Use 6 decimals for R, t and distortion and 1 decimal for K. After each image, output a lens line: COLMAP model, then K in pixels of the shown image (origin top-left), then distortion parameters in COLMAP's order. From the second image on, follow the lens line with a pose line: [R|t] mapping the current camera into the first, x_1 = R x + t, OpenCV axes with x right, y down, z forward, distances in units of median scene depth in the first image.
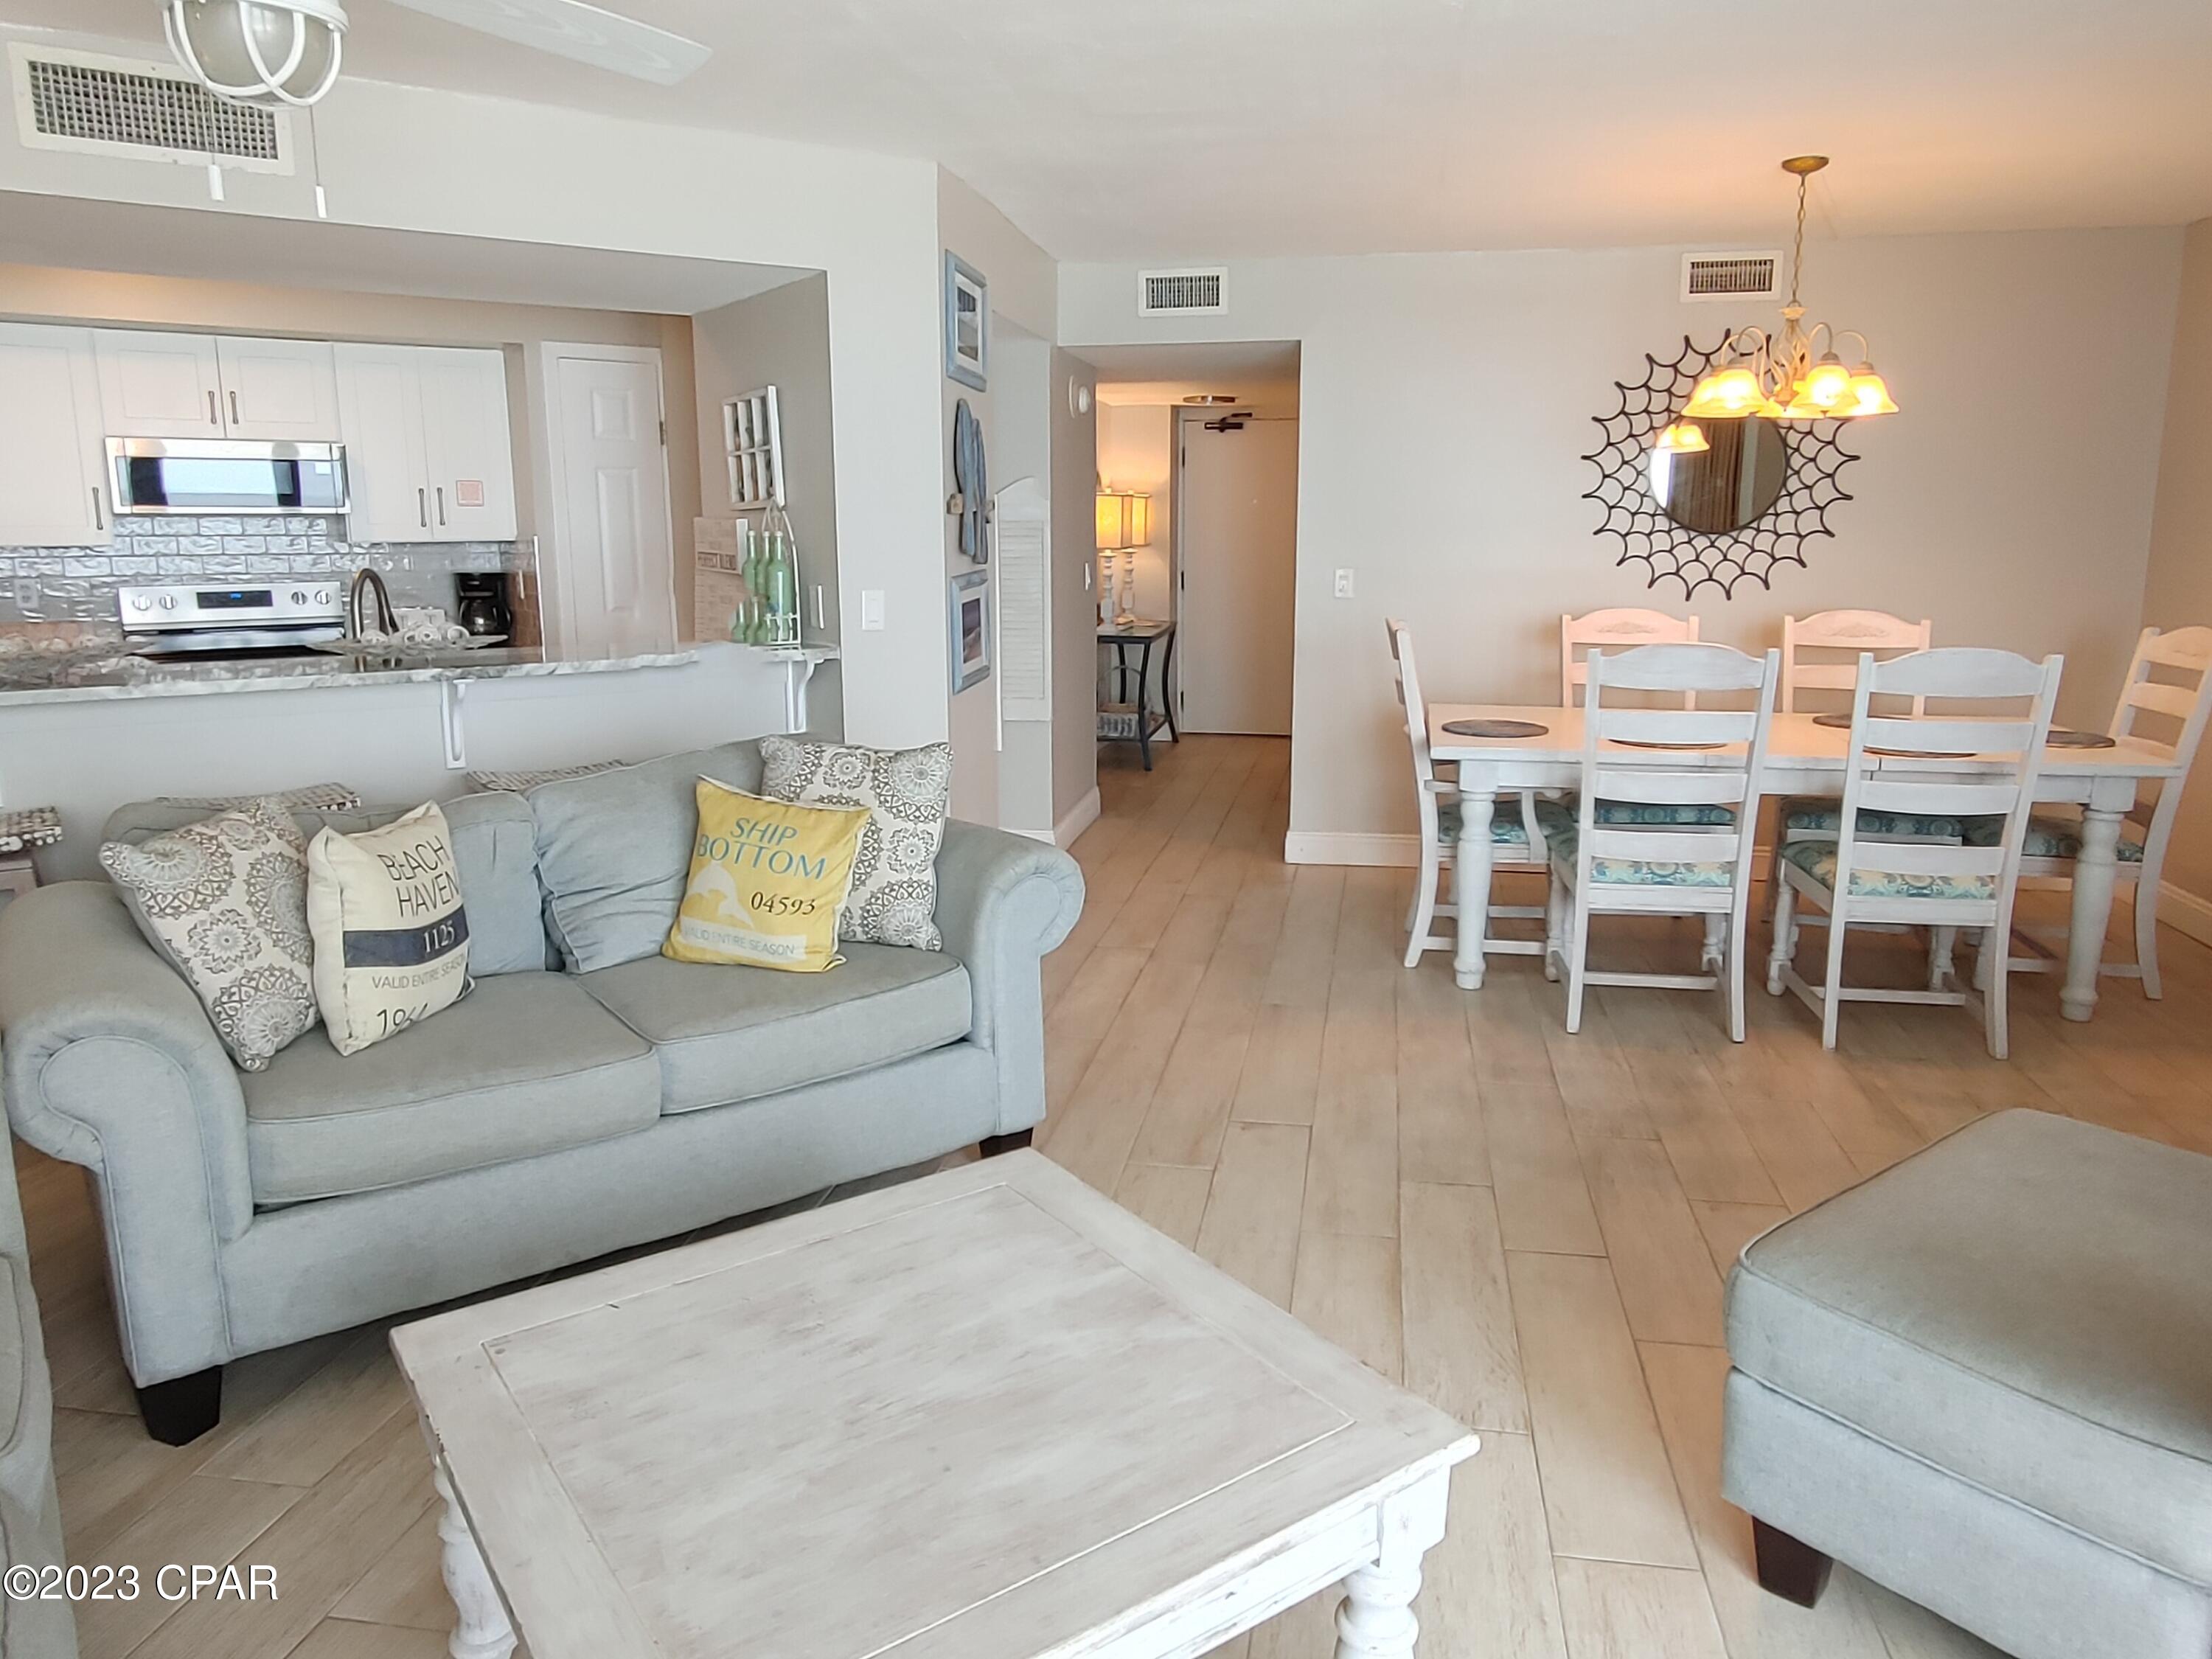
lens RADIAL K [[1517.1, 0, 1108.0], [0, 1517.1, 811.3], [0, 0, 1]] dist [-0.000017, -0.005912]
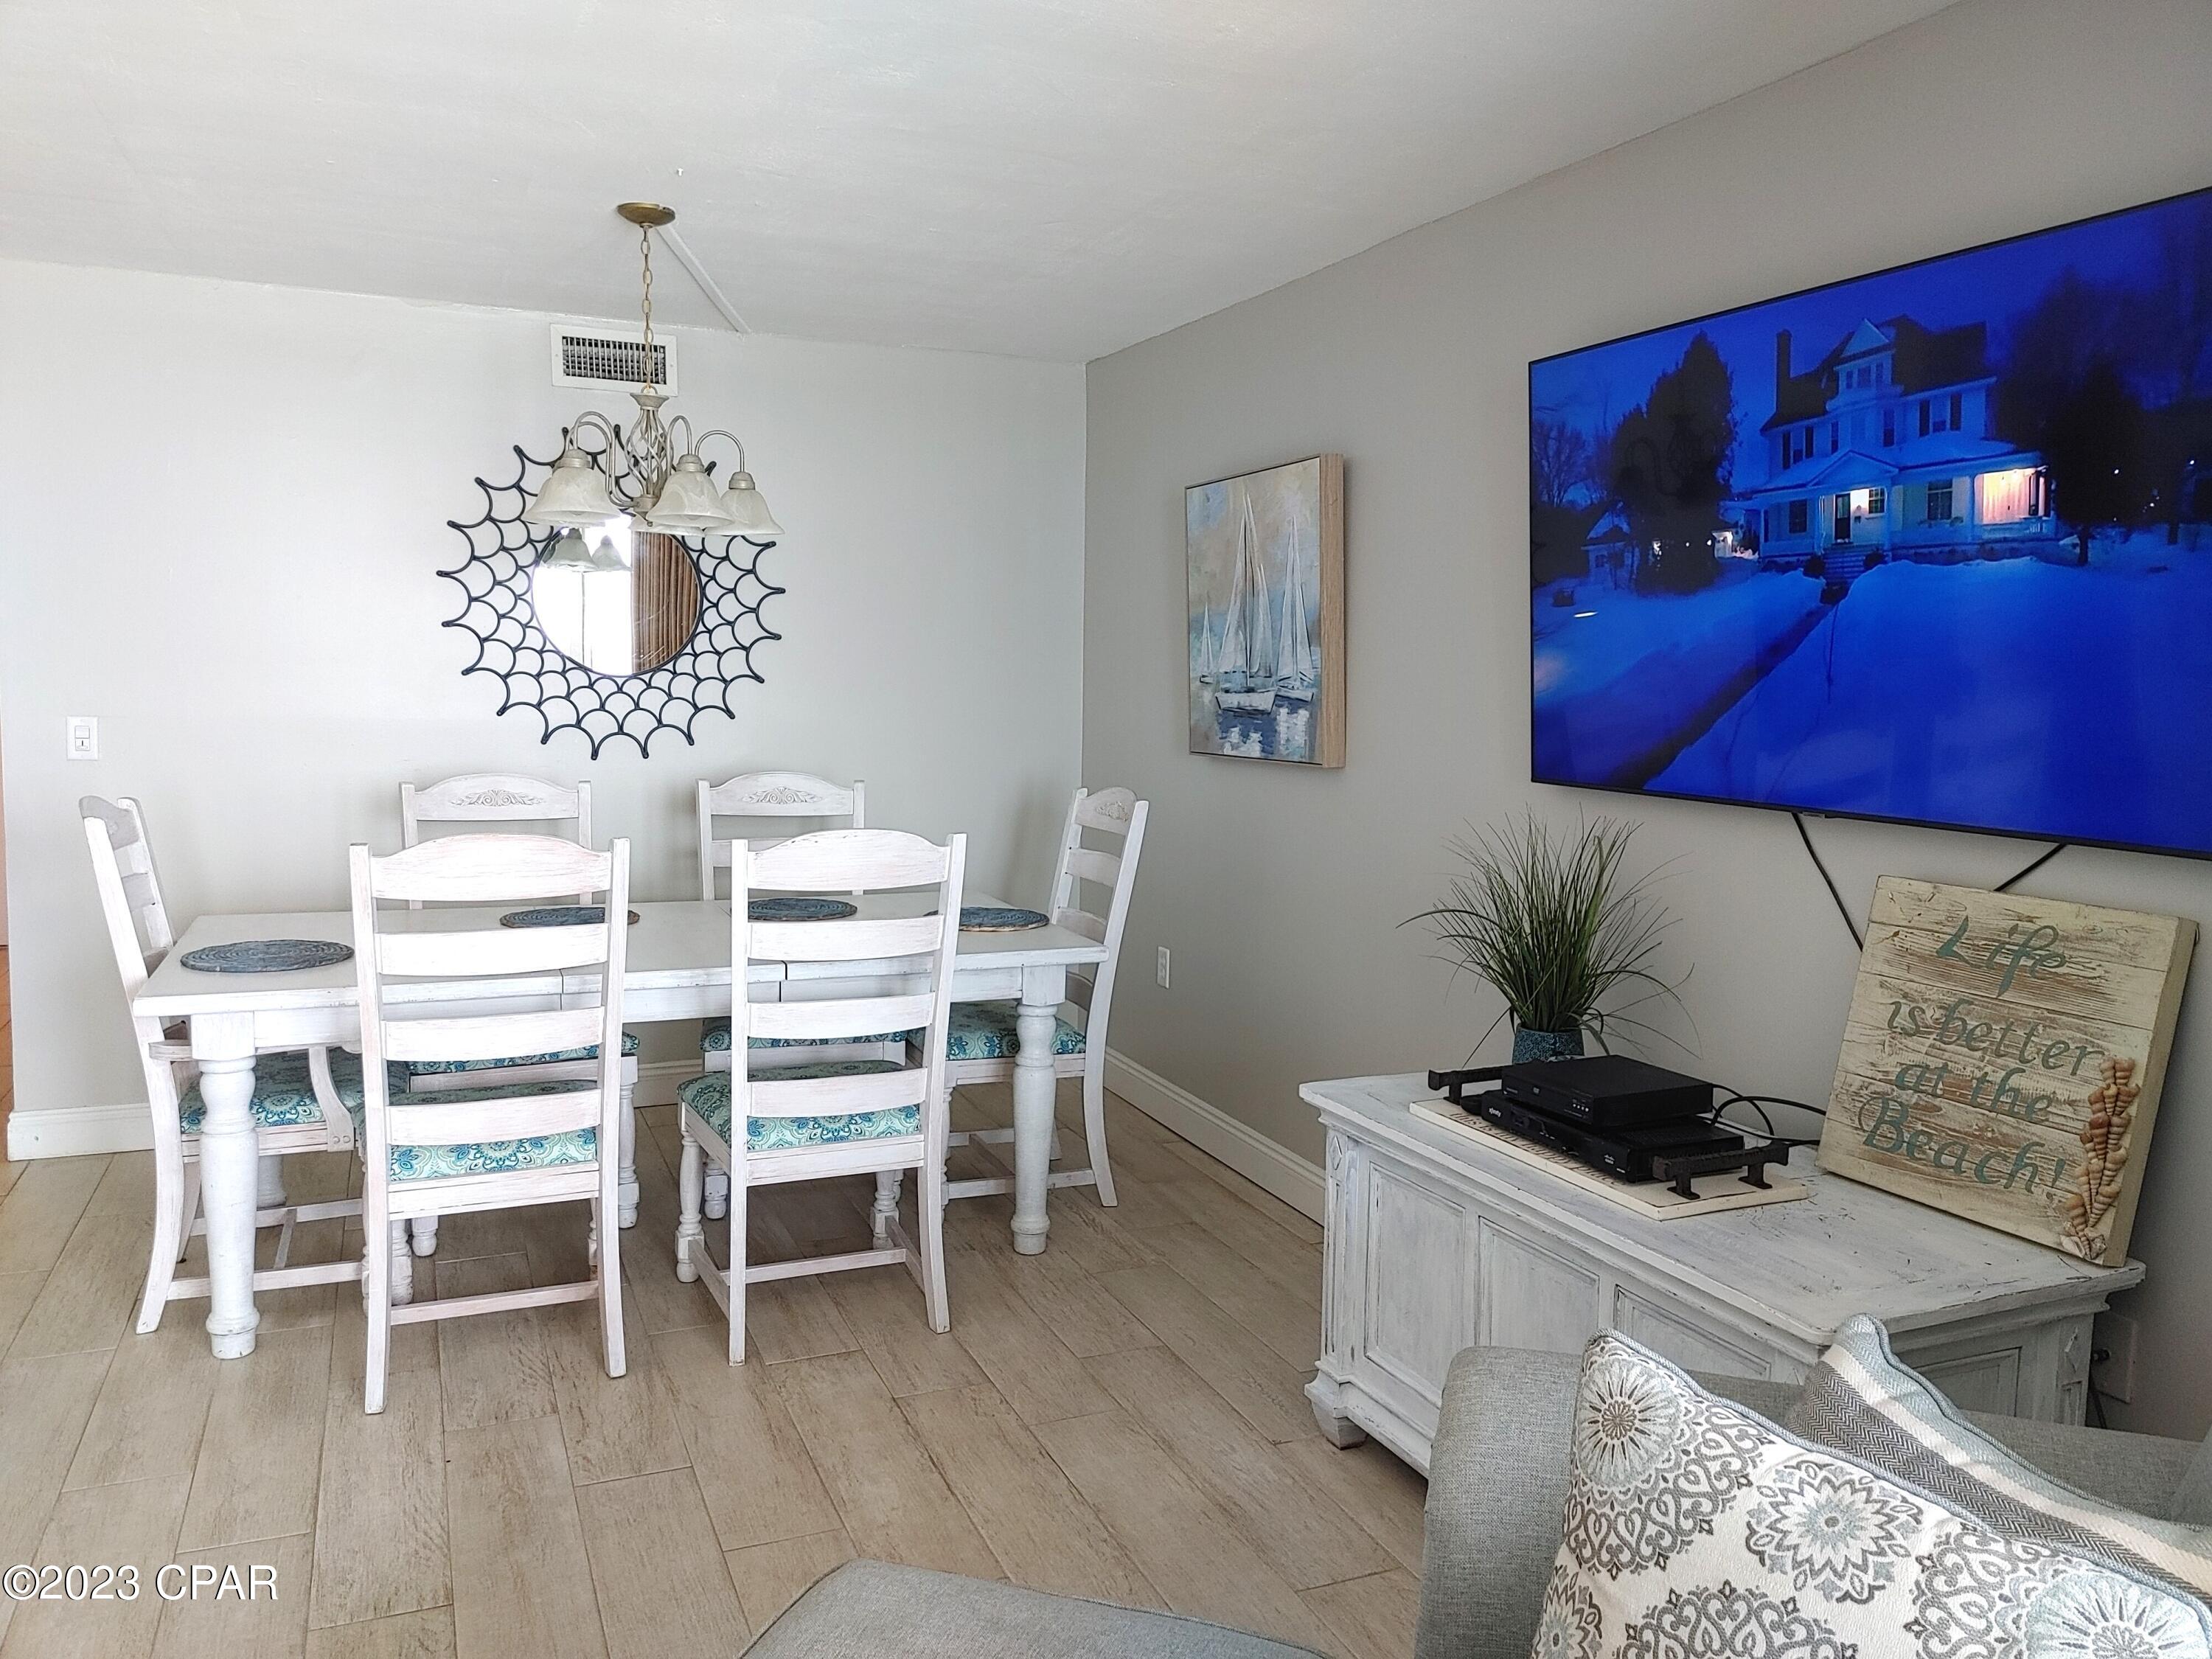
lens RADIAL K [[1648.6, 0, 1105.4], [0, 1648.6, 826.7], [0, 0, 1]] dist [0.054695, -0.000550]
pose [[0.840964, -0.033950, 0.540025, 0.179368], [0.077904, 0.995228, -0.058750, -0.041829], [-0.535454, 0.091477, 0.839596, 0.173283]]
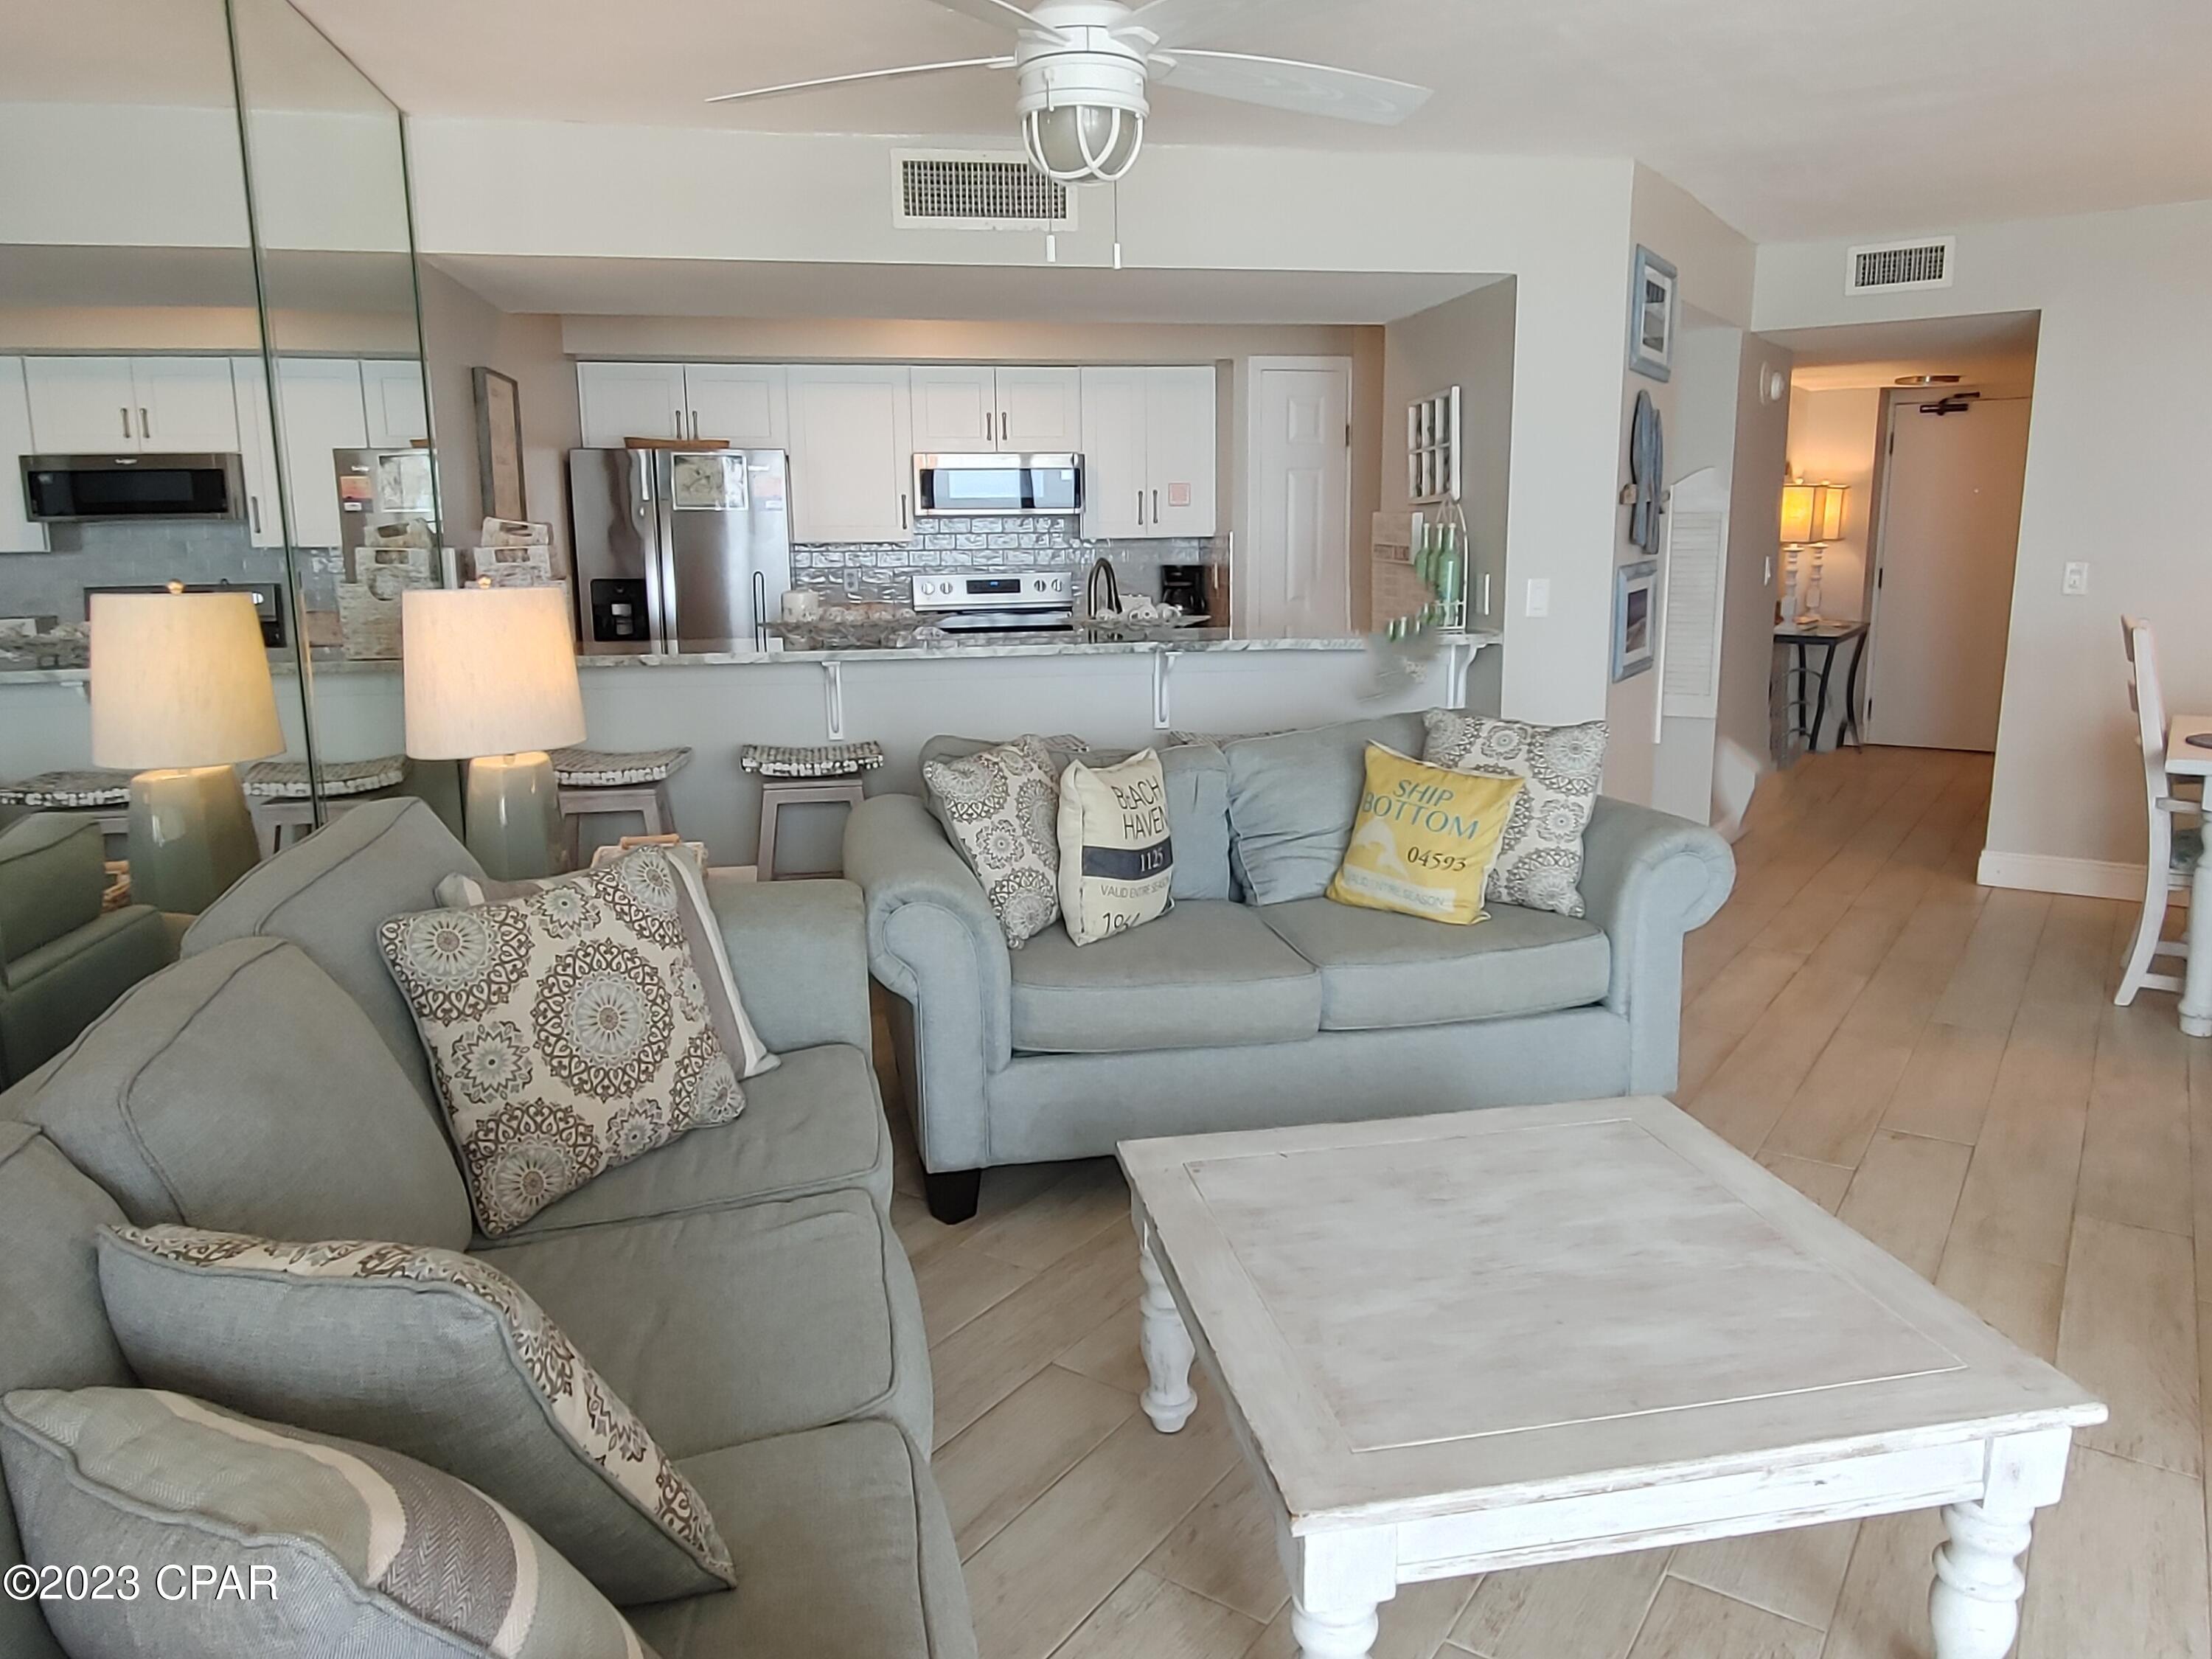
lens RADIAL K [[1517.1, 0, 1108.1], [0, 1517.1, 835.5], [0, 0, 1]] dist [-0.000017, -0.005912]
pose [[0.912538, 0.071345, -0.402722, 0.006611], [-0.065855, 0.997451, 0.027481, 0.019302], [0.403656, 0.001444, 0.914910, -0.067824]]
